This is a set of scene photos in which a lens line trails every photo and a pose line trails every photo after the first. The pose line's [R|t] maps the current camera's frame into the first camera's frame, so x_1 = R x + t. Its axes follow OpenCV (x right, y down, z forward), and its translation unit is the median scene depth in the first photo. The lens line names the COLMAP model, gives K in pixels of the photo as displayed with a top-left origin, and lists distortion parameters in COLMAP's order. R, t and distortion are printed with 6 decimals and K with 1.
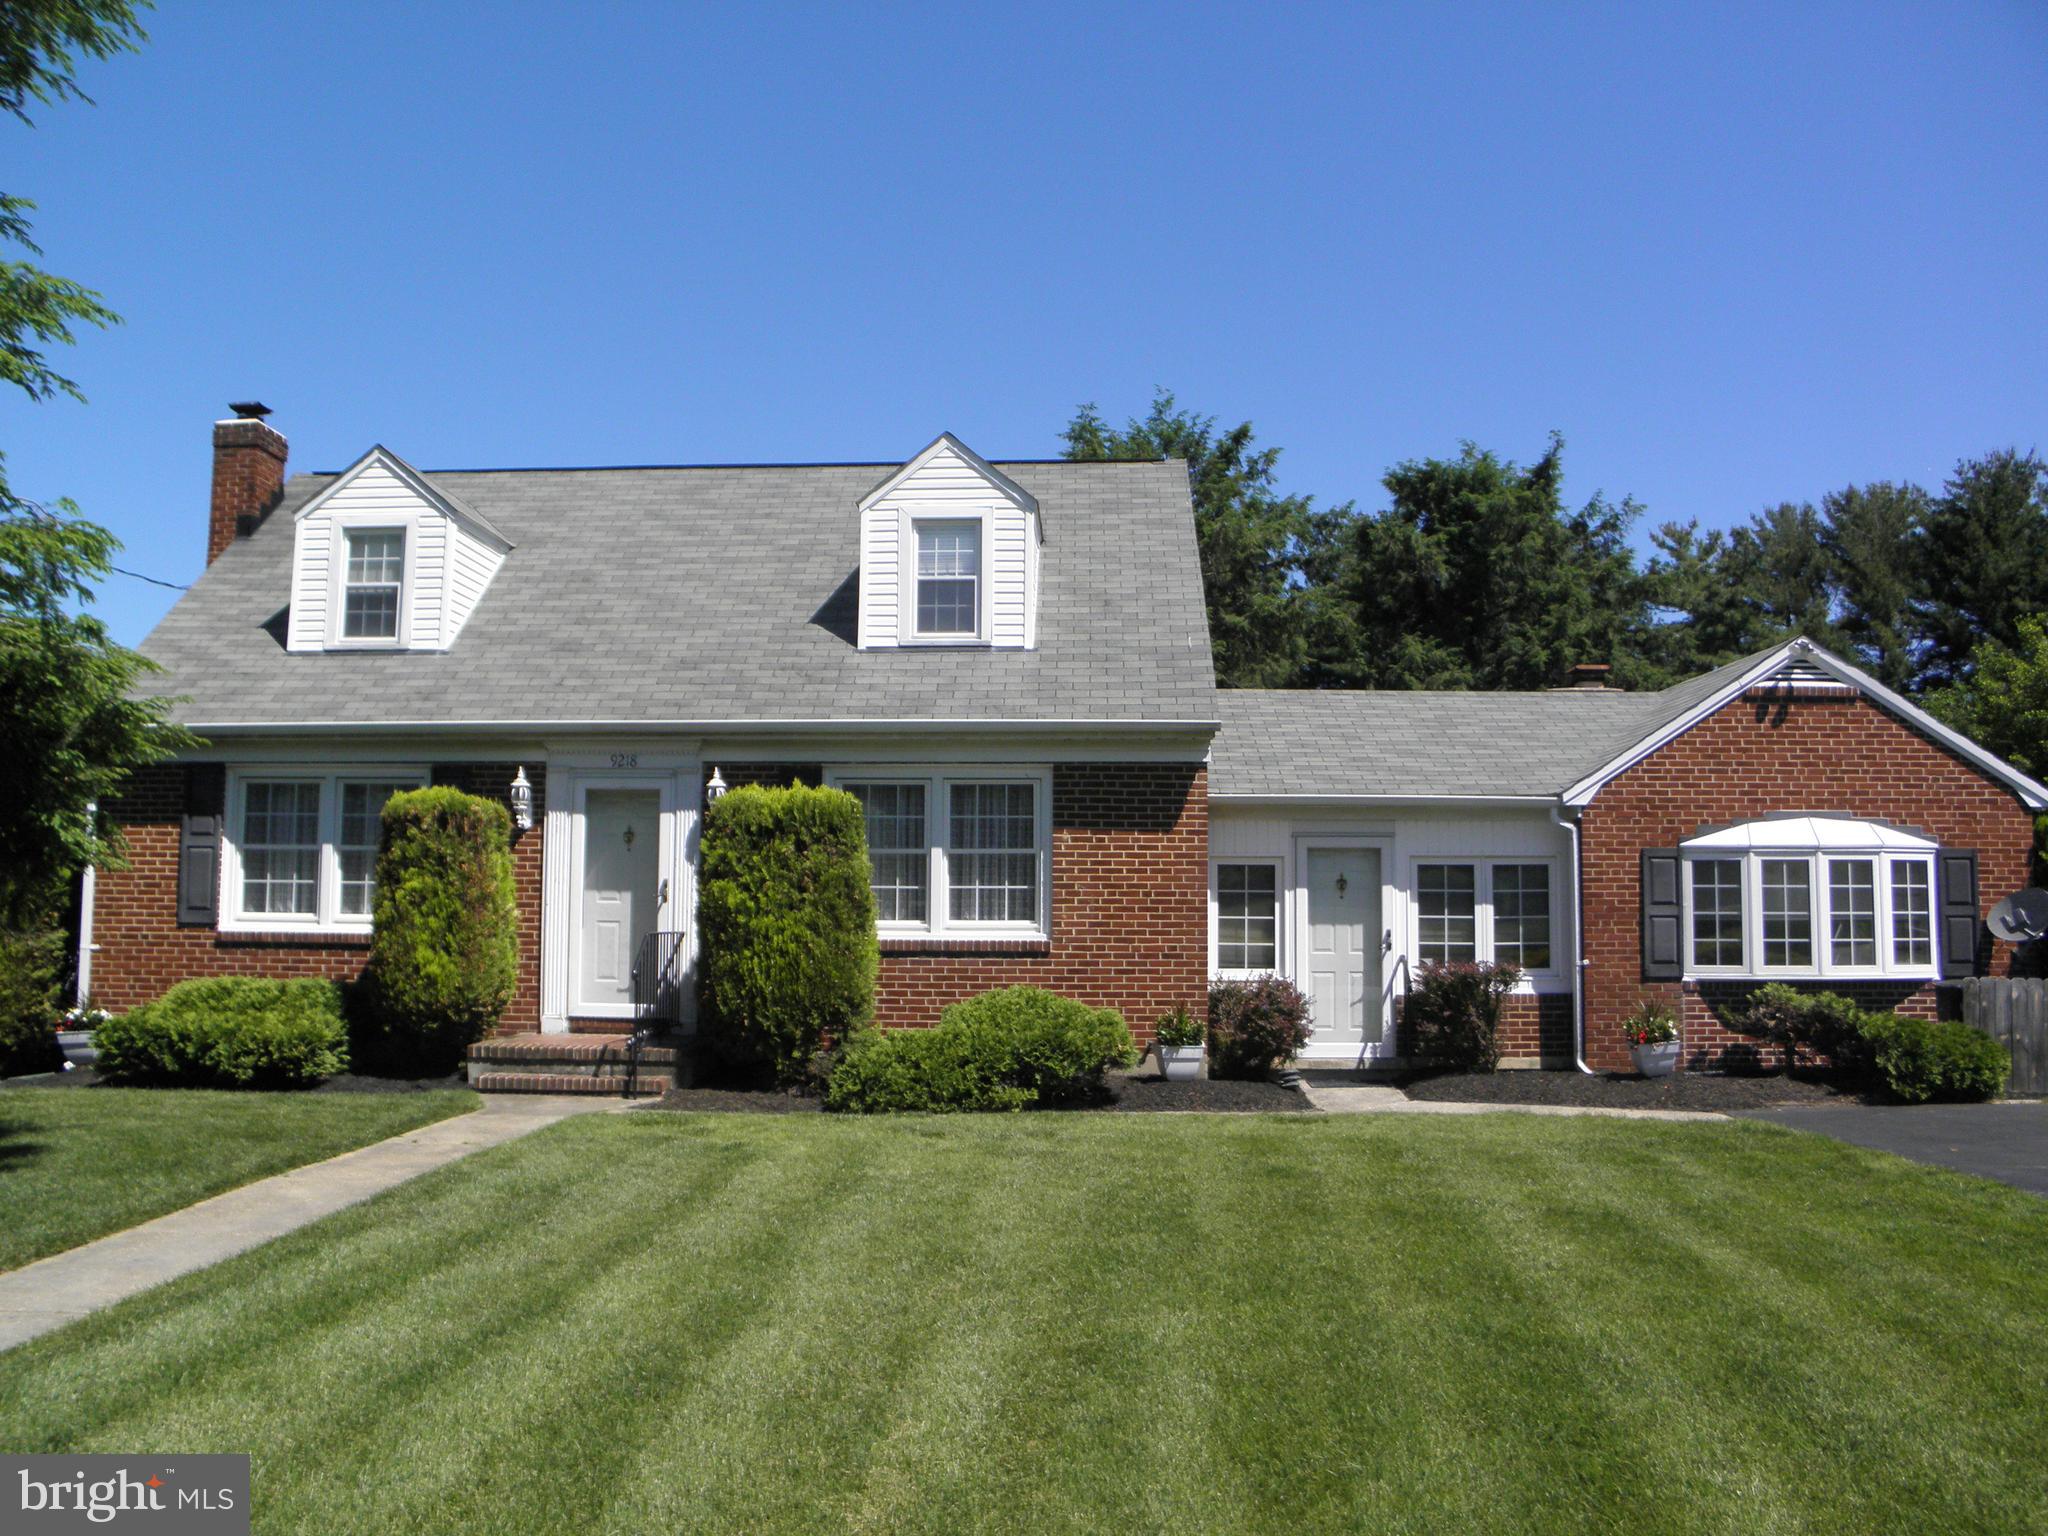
lens RADIAL K [[1750.6, 0, 1024.0], [0, 1750.6, 768.0], [0, 0, 1]] dist [-0.176985, 0.162085]
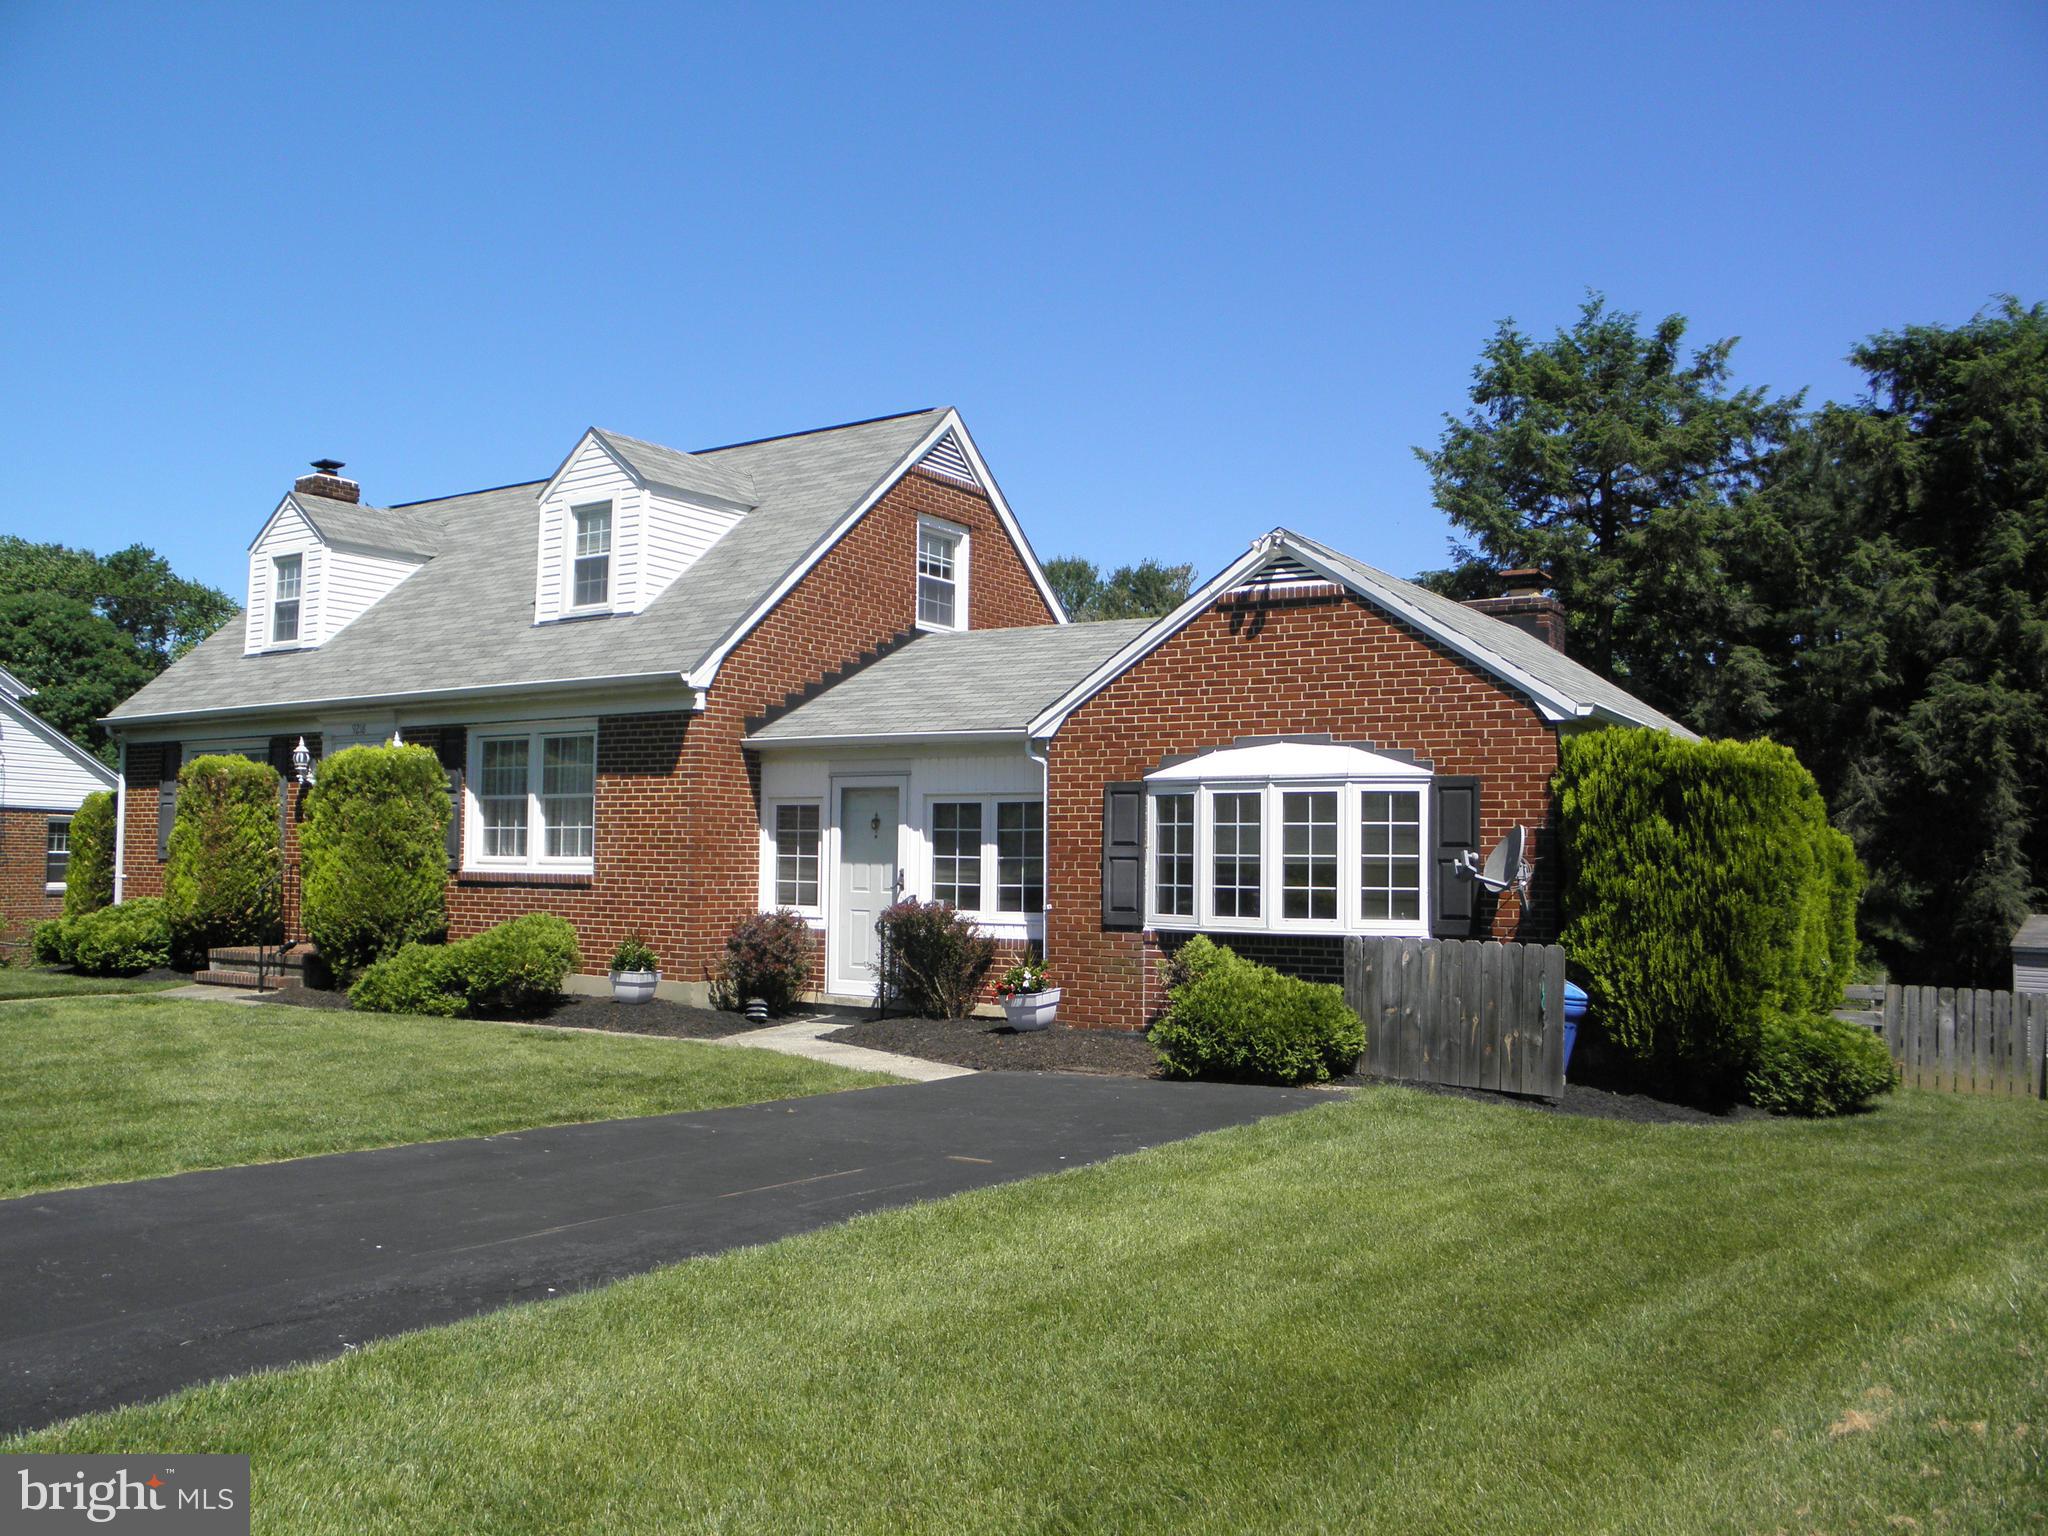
lens RADIAL K [[1750.6, 0, 1024.0], [0, 1750.6, 768.0], [0, 0, 1]] dist [-0.176985, 0.162085]
pose [[0.852307, -0.025361, -0.522427, 0.805543], [0.038764, 0.999140, 0.014738, 0.023875], [0.521604, -0.032813, 0.852557, 0.191150]]
